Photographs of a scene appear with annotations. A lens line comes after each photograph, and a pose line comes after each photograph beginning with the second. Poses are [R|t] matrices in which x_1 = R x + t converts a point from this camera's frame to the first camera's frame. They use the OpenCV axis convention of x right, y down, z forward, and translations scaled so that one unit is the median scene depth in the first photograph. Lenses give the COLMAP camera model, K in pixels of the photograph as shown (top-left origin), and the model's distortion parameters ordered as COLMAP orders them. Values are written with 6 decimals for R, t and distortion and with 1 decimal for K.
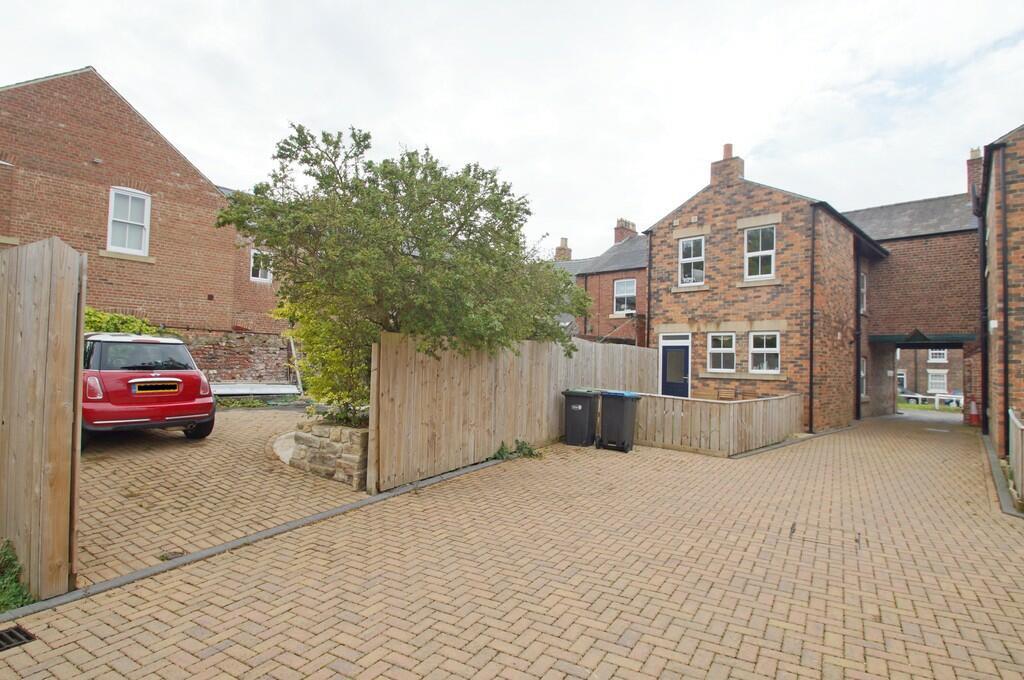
lens RADIAL K [[530.1, 0, 514.1], [0, 530.1, 344.9], [0, 0, 1]] dist [-0.028174, -0.004111]
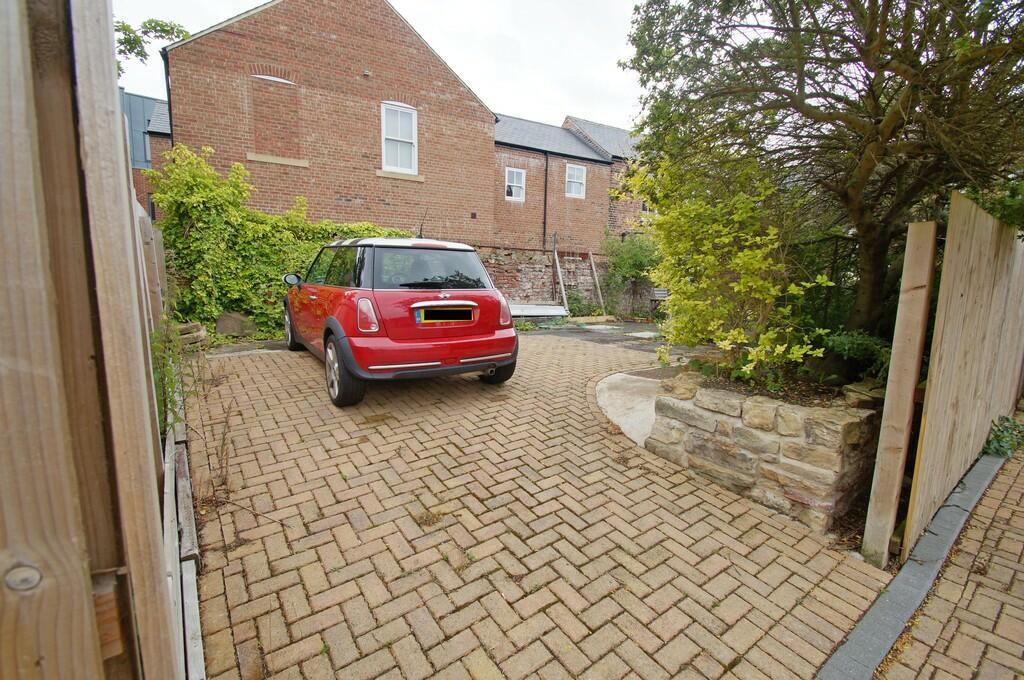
lens RADIAL K [[454.9, 0, 510.8], [0, 454.9, 340.6], [0, 0, 1]] dist [-0.005654, -0.000026]
pose [[0.916850, 0.047554, -0.396389, -0.345839], [0.015238, 0.987989, 0.153773, 0.023915], [0.398940, -0.147027, 0.905113, 0.459191]]
